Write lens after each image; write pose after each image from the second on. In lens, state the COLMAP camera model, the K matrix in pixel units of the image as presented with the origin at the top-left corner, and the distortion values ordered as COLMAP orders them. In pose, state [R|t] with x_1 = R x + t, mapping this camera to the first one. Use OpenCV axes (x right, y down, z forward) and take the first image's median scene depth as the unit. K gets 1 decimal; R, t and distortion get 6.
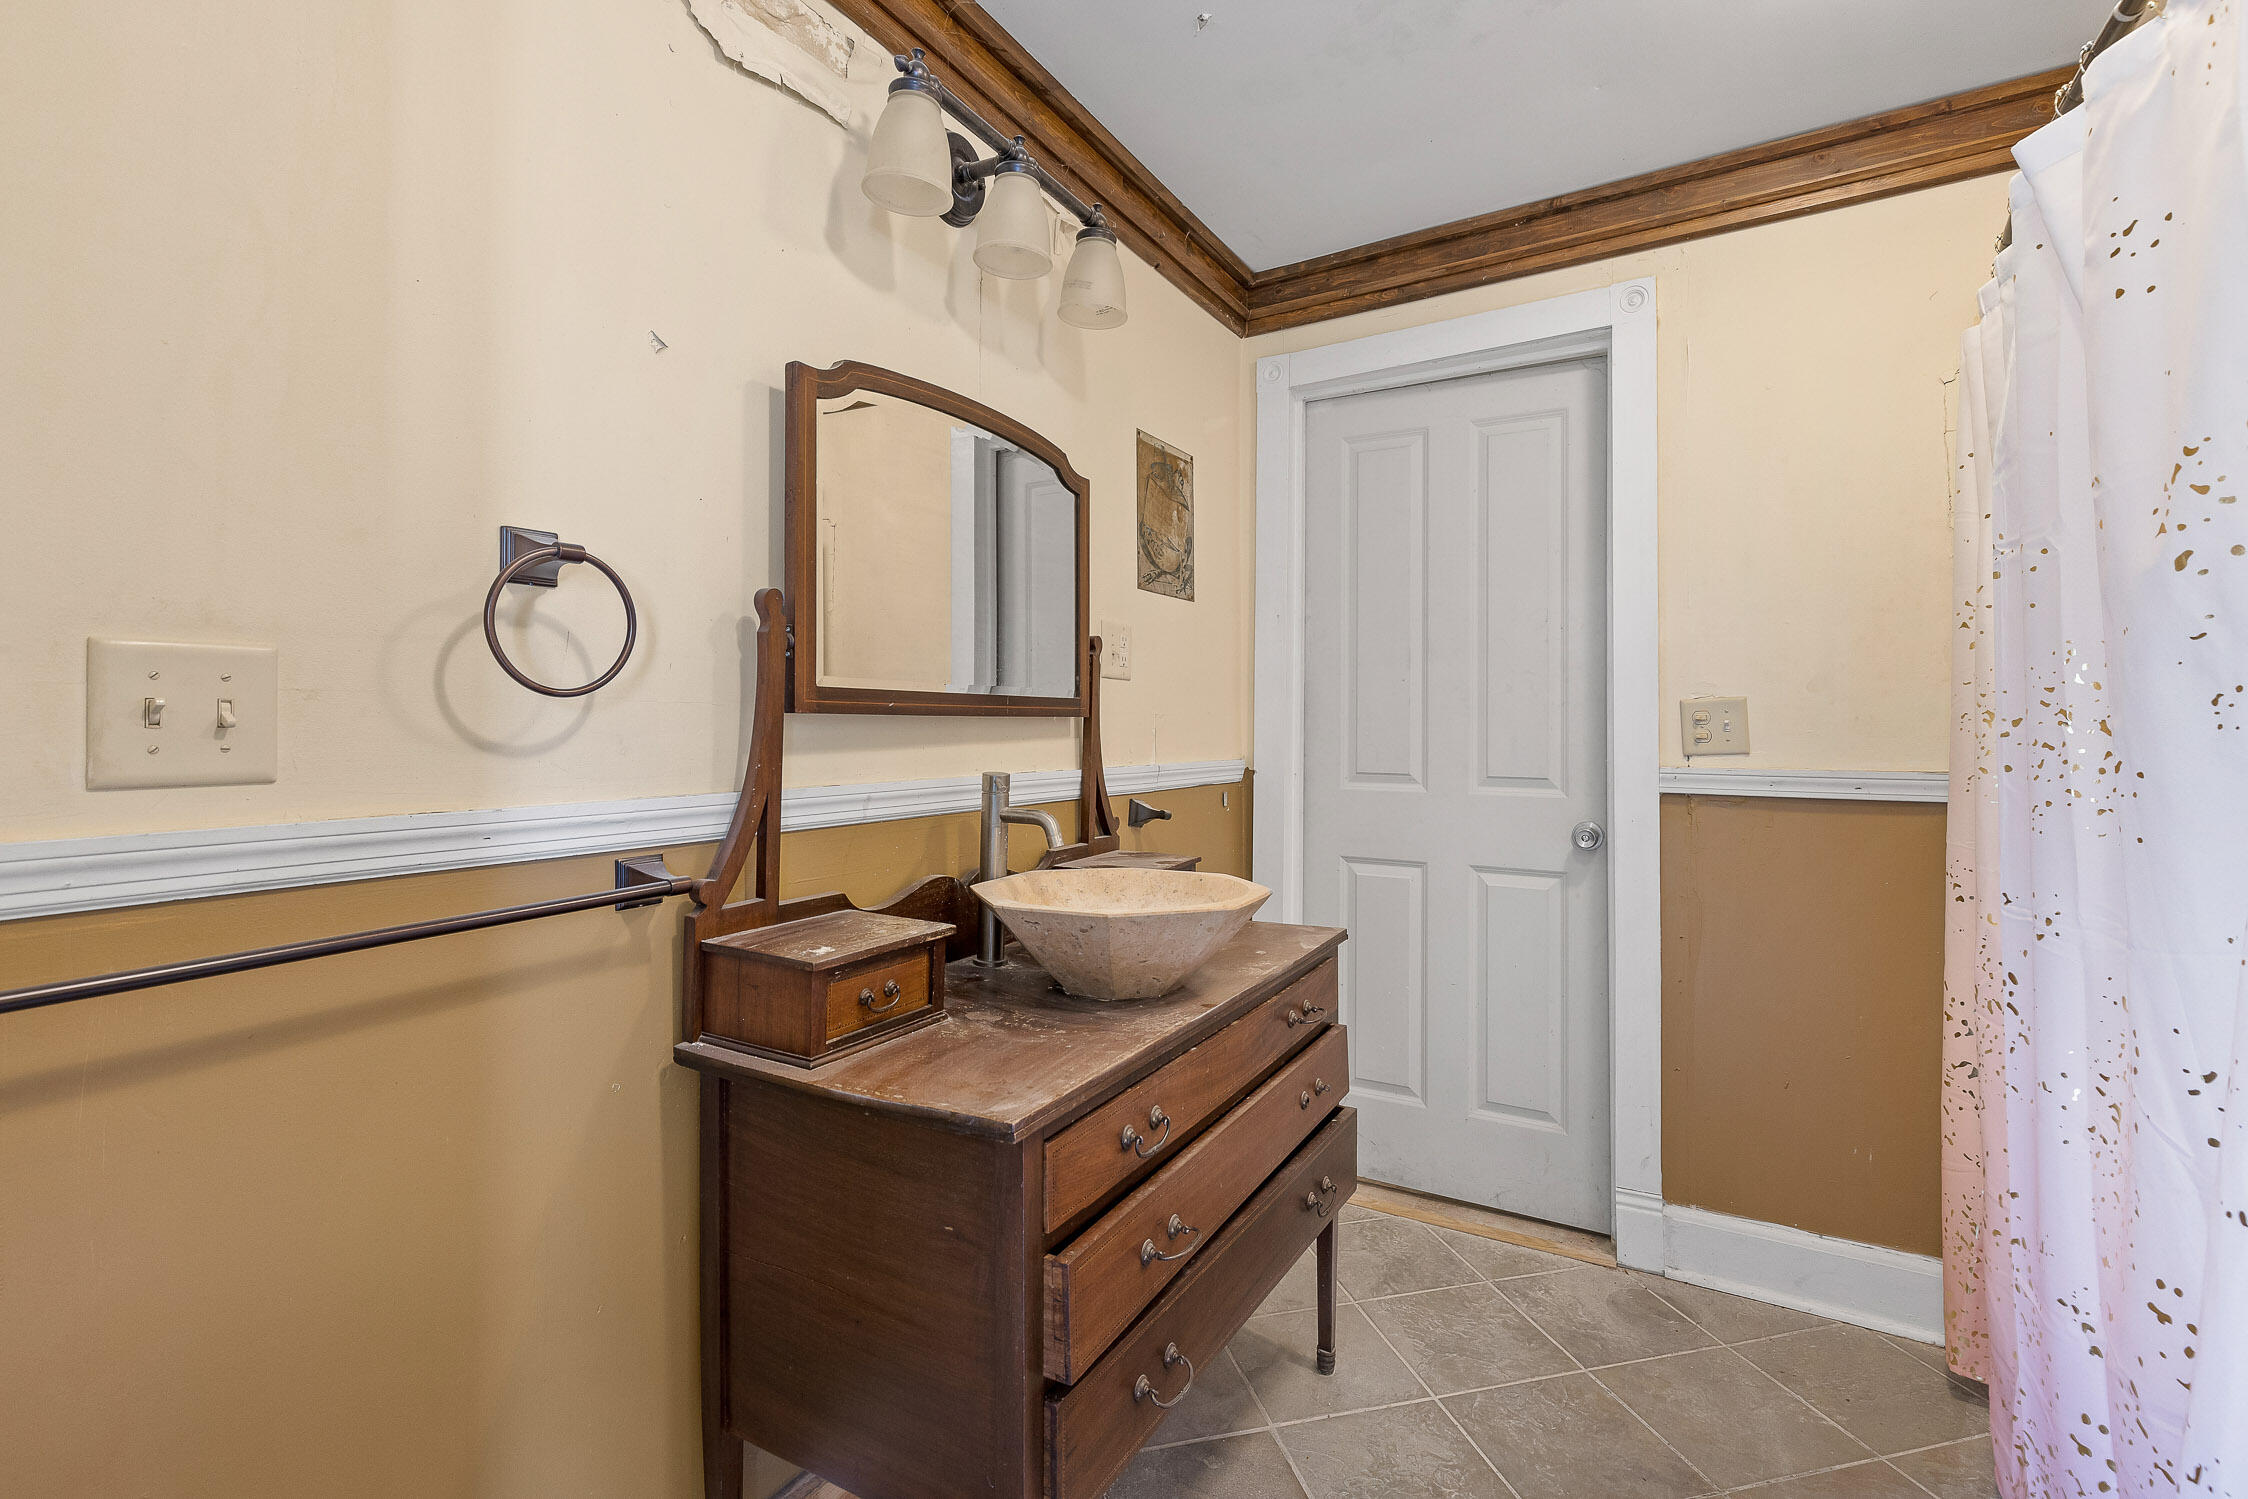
lens RADIAL K [[974.3, 0, 1128.3], [0, 974.3, 716.3], [0, 0, 1]] dist [0.001076, 0.000059]
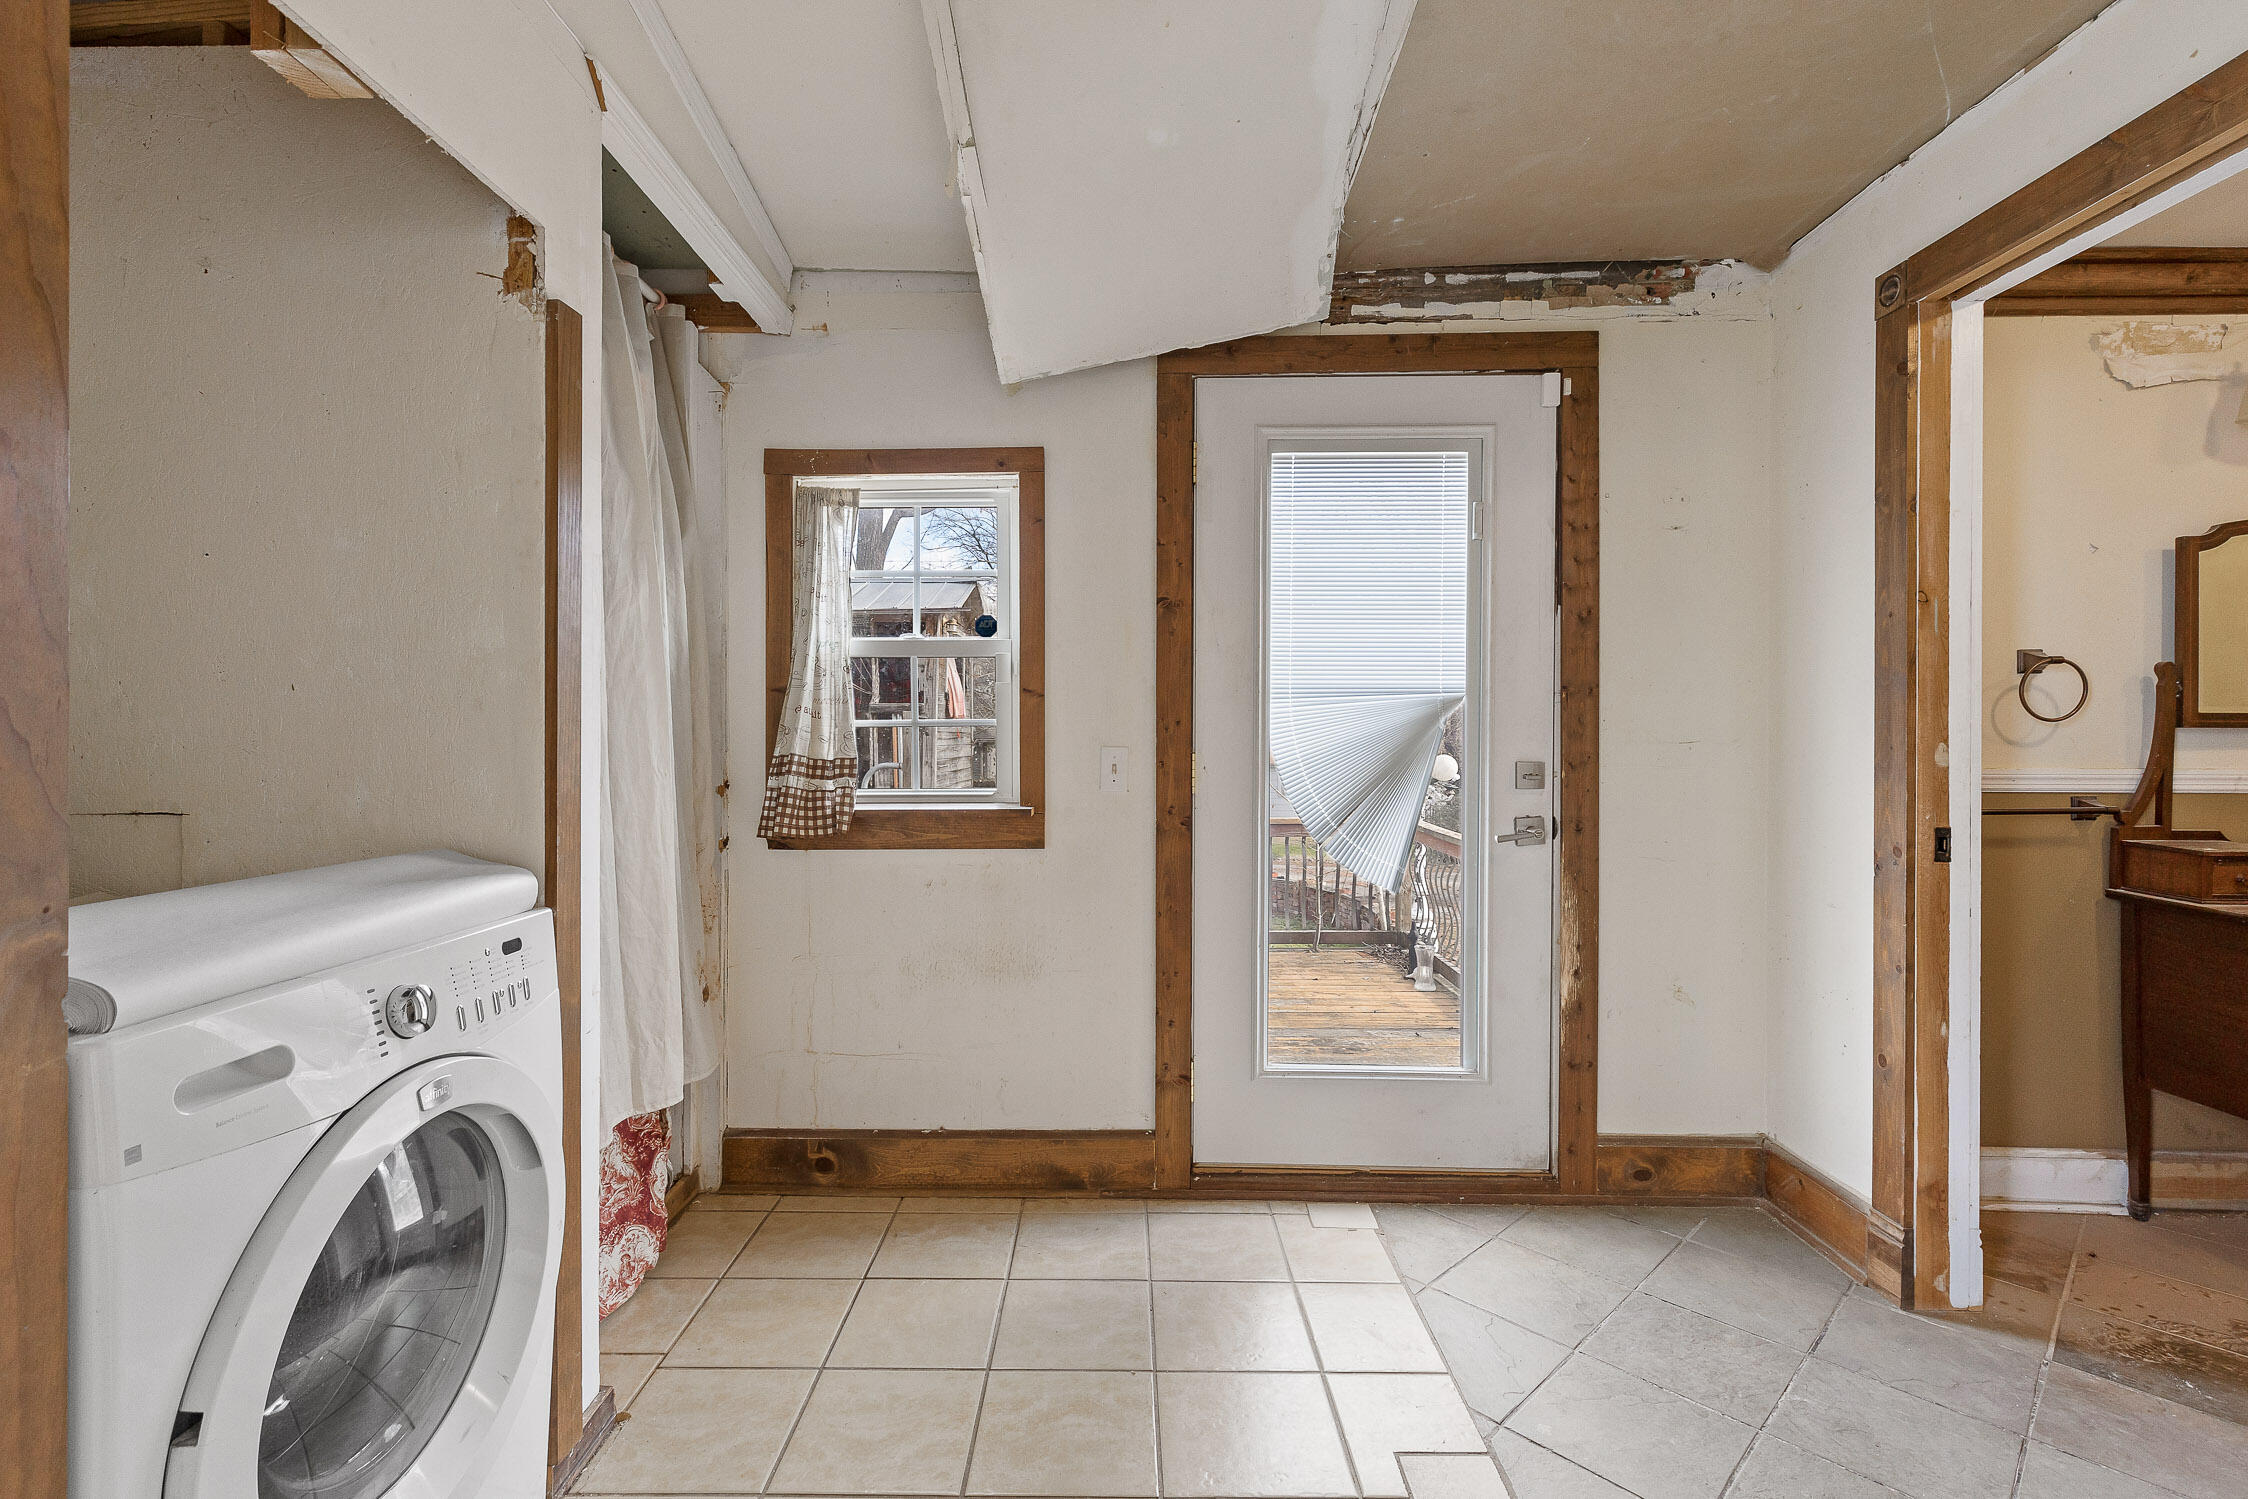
lens RADIAL K [[1000.9, 0, 1107.2], [0, 1000.9, 744.7], [0, 0, 1]] dist [0.000516, -0.000022]
pose [[0.456061, -0.000216, -0.889949, 0.448968], [0.001851, 0.999998, 0.000706, 0.025916], [0.889947, -0.001969, 0.456060, -1.810652]]
